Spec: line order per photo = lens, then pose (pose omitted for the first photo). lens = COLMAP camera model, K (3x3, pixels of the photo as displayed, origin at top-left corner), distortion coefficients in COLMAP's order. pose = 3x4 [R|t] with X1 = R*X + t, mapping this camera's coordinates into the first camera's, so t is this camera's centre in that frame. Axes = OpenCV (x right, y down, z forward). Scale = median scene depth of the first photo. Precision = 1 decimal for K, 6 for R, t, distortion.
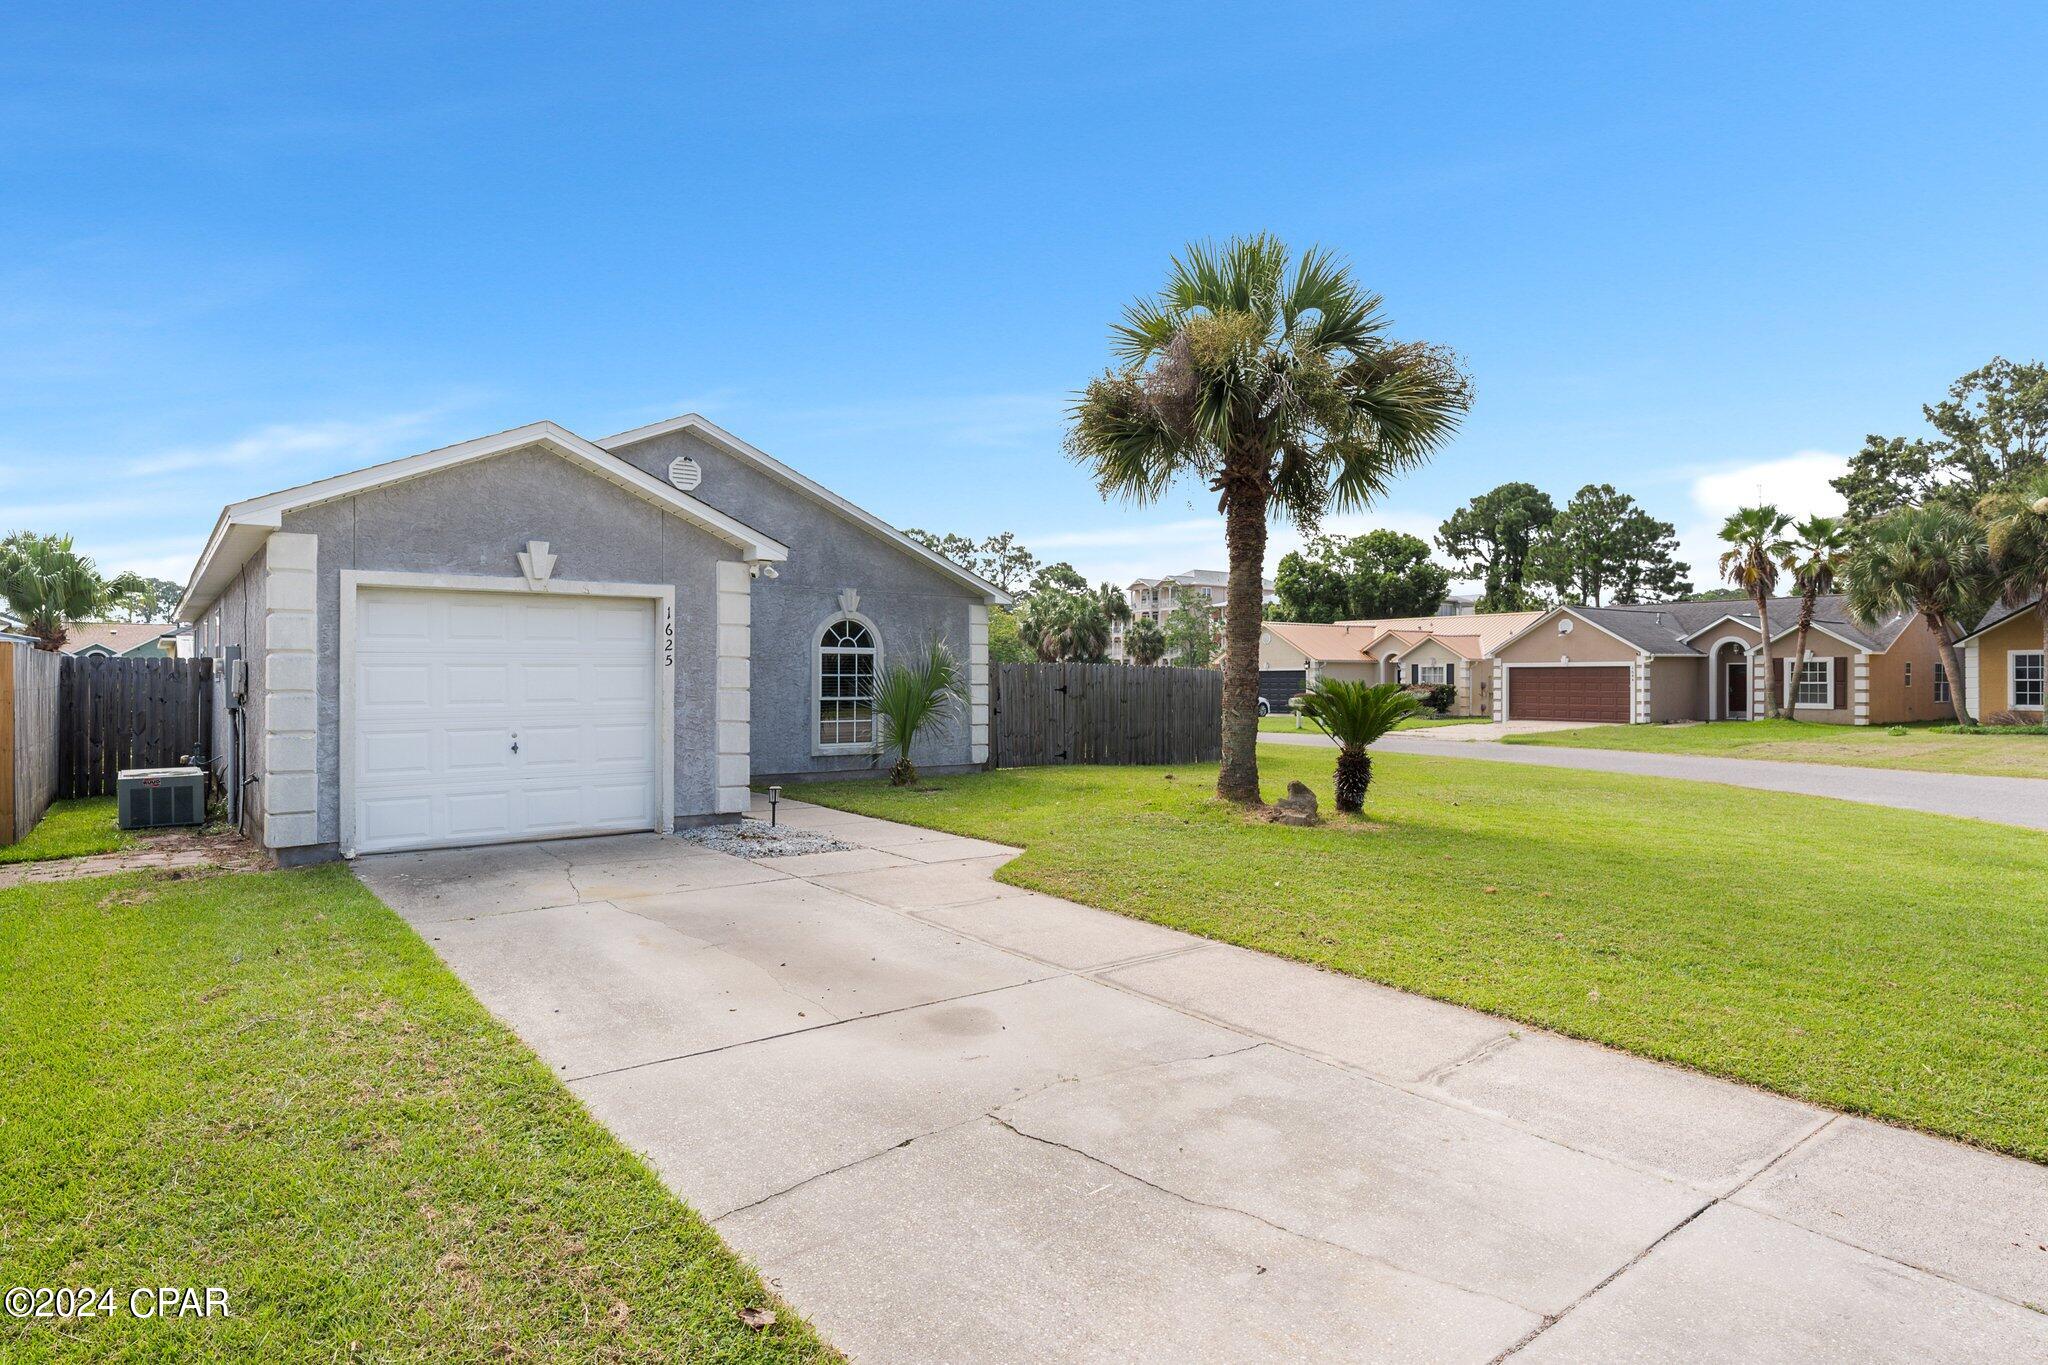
lens RADIAL K [[1155.4, 0, 1025.2], [0, 1155.4, 680.1], [0, 0, 1]] dist [0.000609, 0.000629]
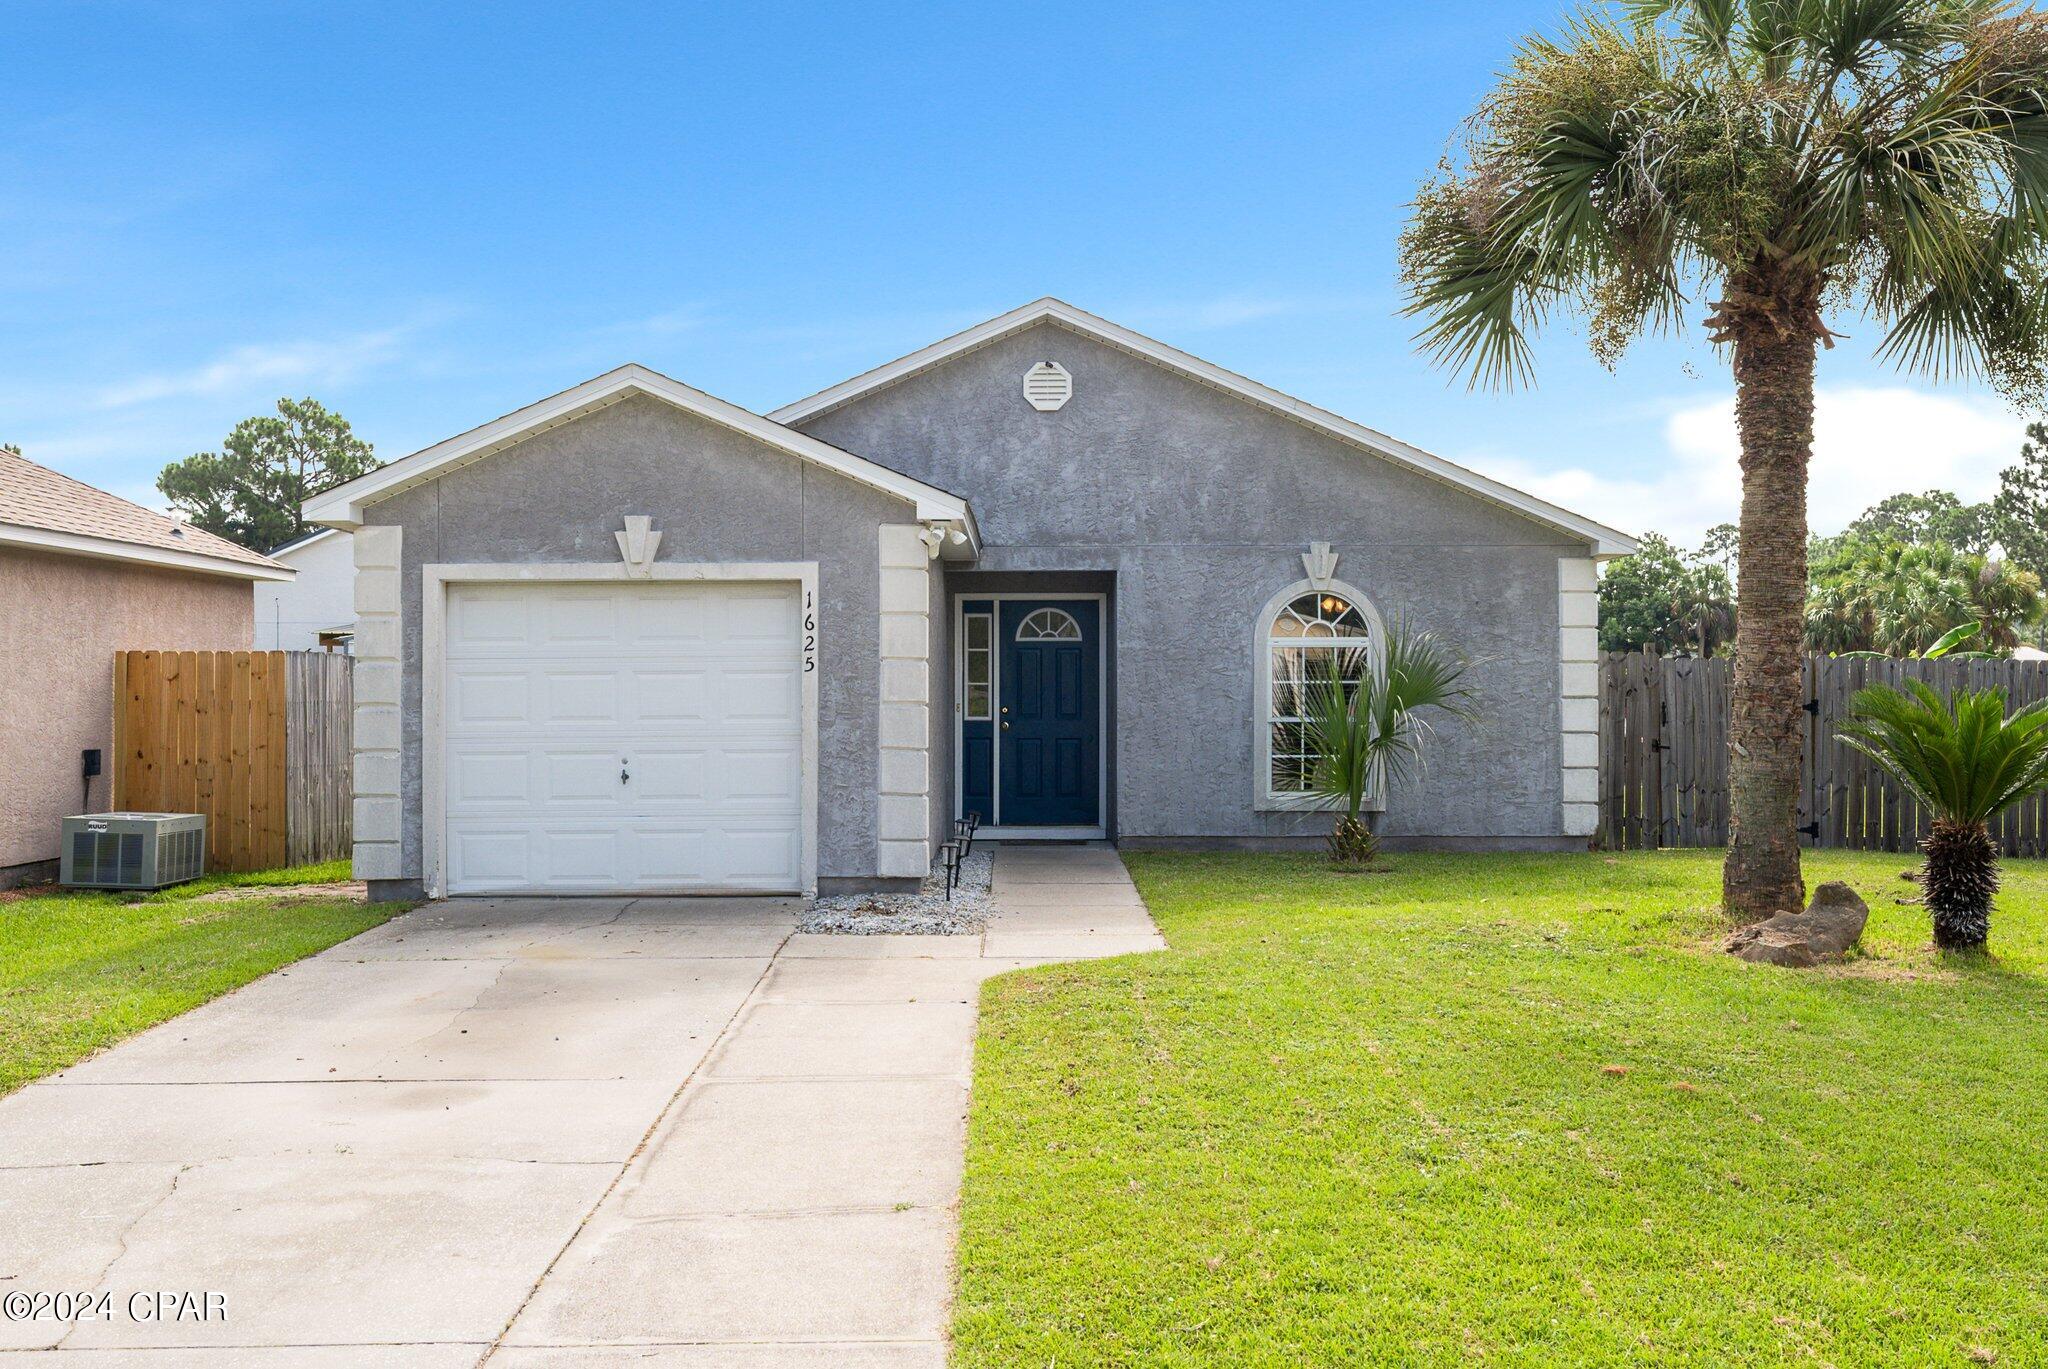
lens RADIAL K [[2087.5, 0, 1028.8], [0, 2087.5, 685.2], [0, 0, 1]] dist [0.000506, 0.000000]
pose [[0.793706, -0.003039, -0.608294, 0.607335], [0.001969, 0.999995, -0.002426, -0.000242], [0.608298, 0.000728, 0.793708, 0.028015]]
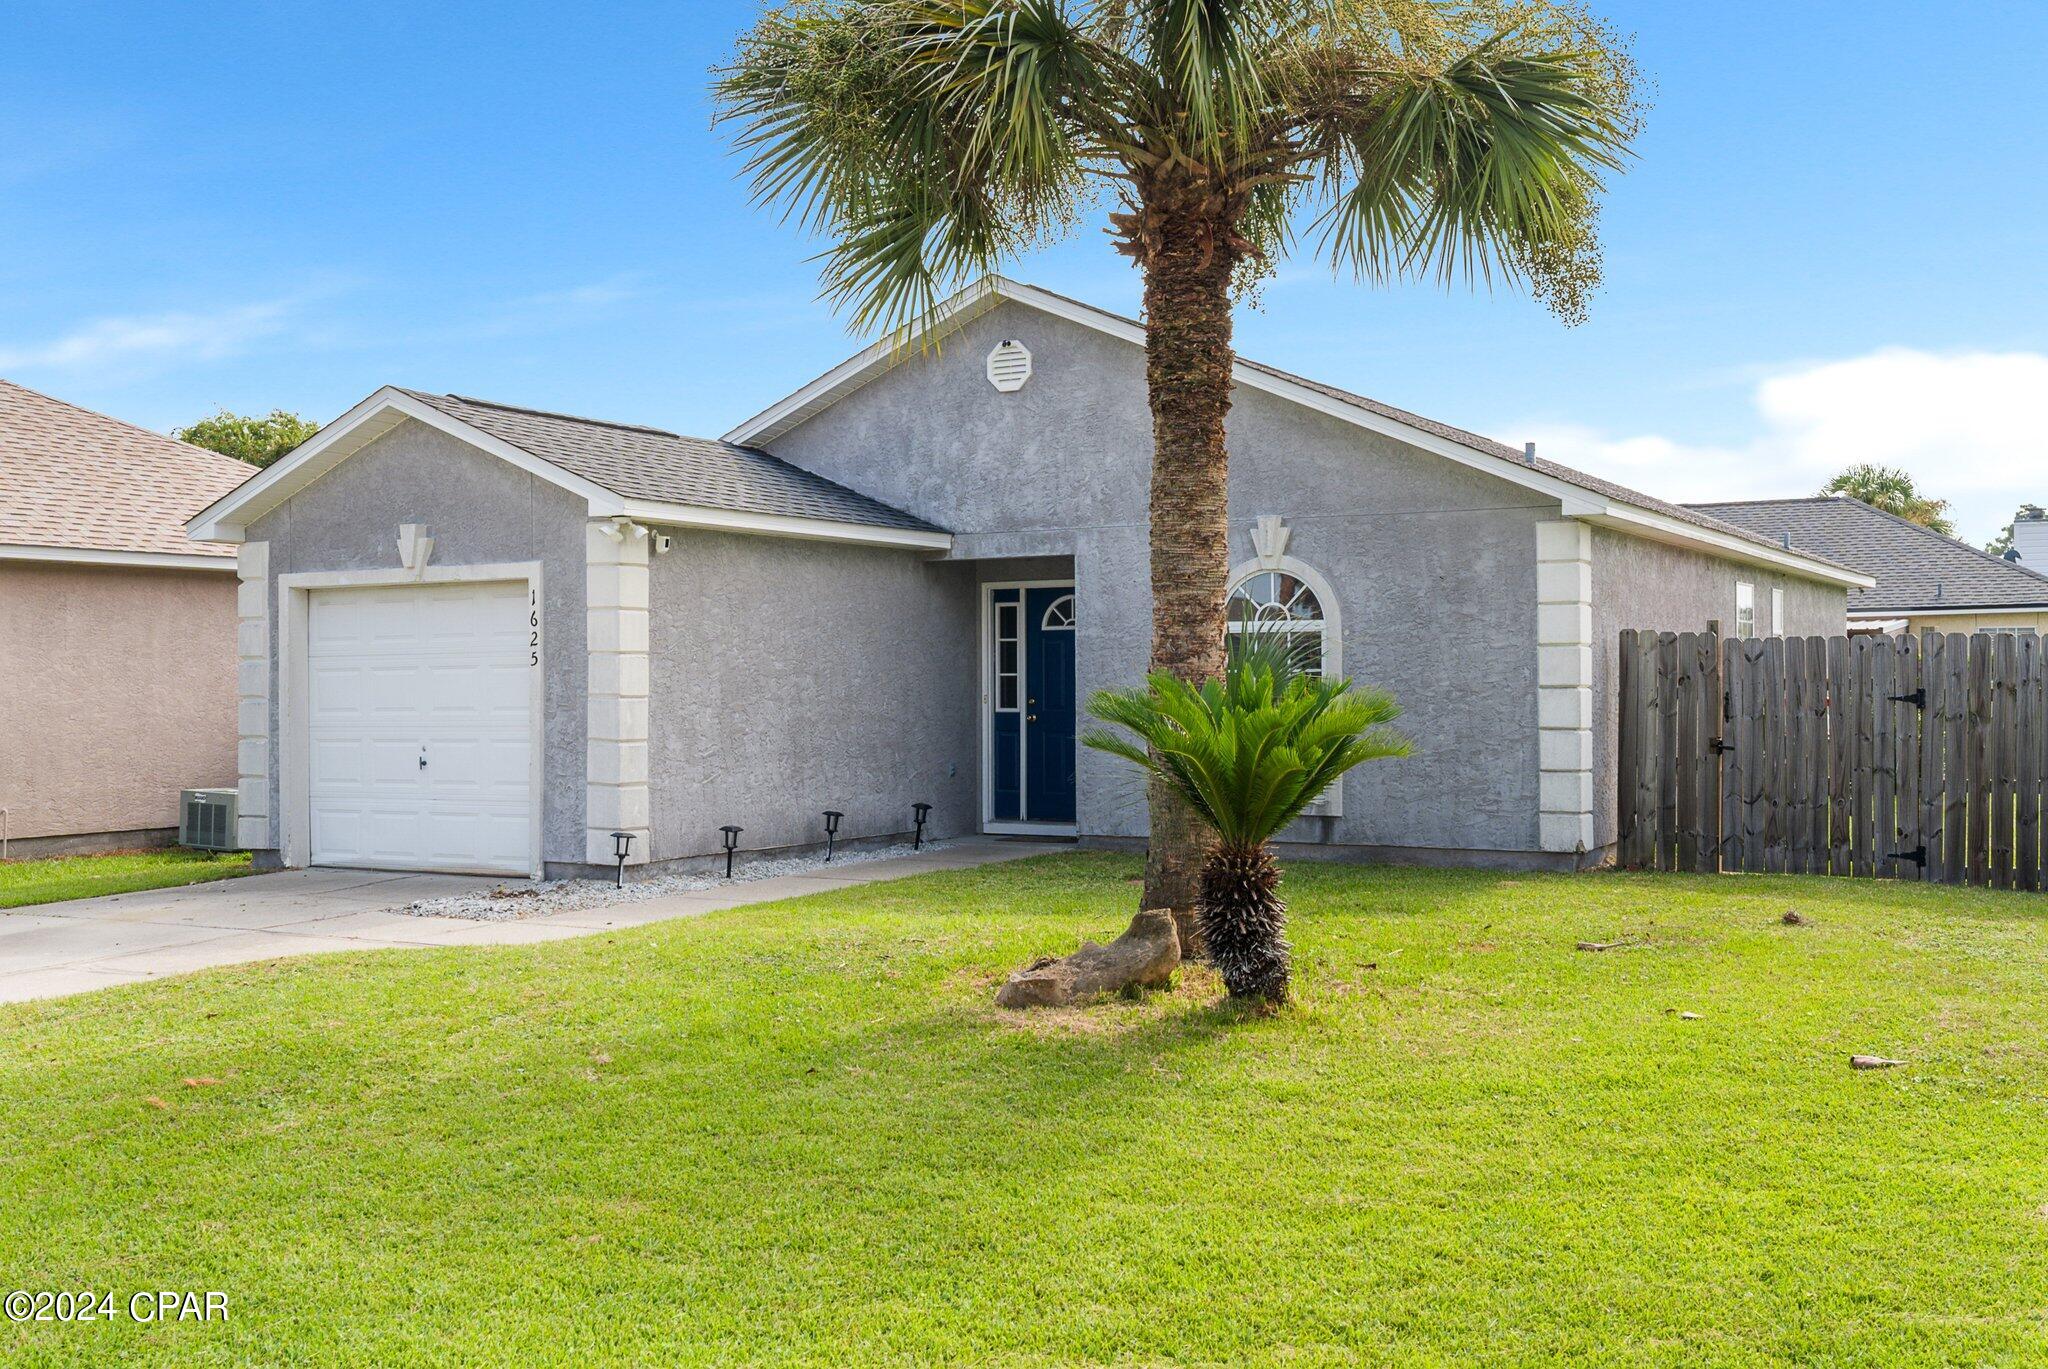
lens RADIAL K [[2087.5, 0, 1027.8], [0, 2087.5, 680.0], [0, 0, 1]] dist [0.000506, 0.000000]
pose [[0.386712, -0.003764, -0.922193, 1.098505], [0.006436, 0.999978, -0.001383, 0.001228], [0.922178, -0.005400, 0.386728, 0.757545]]
